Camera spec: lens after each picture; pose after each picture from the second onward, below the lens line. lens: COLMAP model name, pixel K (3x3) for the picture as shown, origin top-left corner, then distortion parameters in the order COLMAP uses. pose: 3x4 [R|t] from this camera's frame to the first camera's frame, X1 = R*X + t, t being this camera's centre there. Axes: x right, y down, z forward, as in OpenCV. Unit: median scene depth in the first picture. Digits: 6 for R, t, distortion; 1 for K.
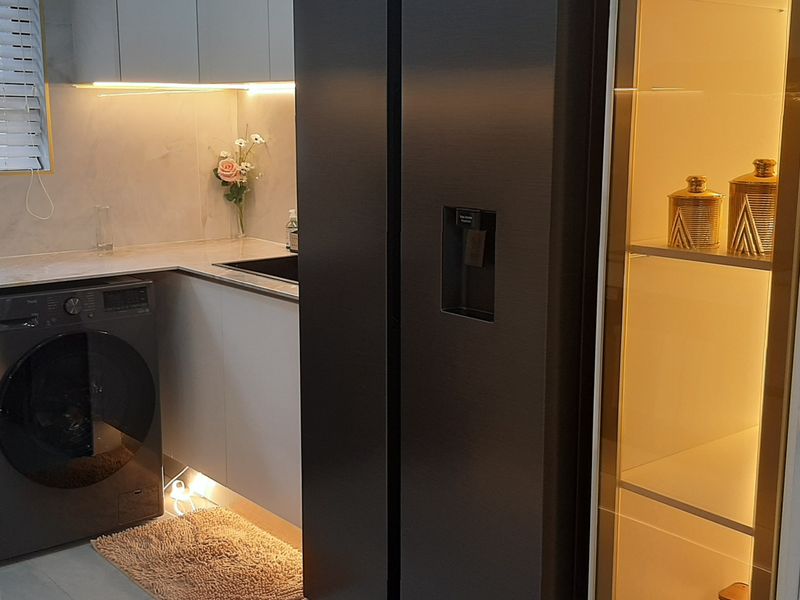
lens RADIAL K [[1008.2, 0, 406.2], [0, 1008.2, 295.2], [0, 0, 1]] dist [0.180414, -0.538784]
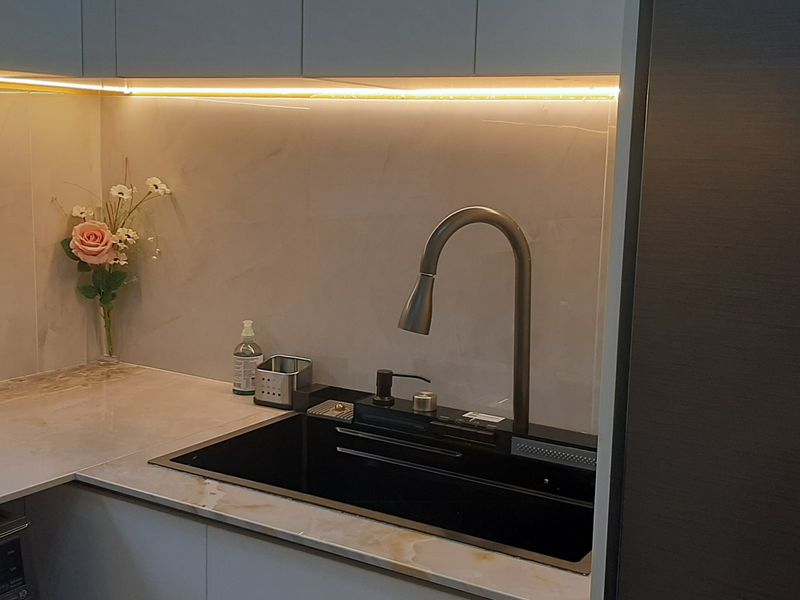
lens RADIAL K [[1008.2, 0, 406.2], [0, 1008.2, 295.2], [0, 0, 1]] dist [0.180414, -0.538784]
pose [[0.940380, -0.017711, 0.339665, -0.202574], [0.025503, 0.999504, -0.018492, -0.081314], [-0.339169, 0.026053, 0.940365, 0.440512]]
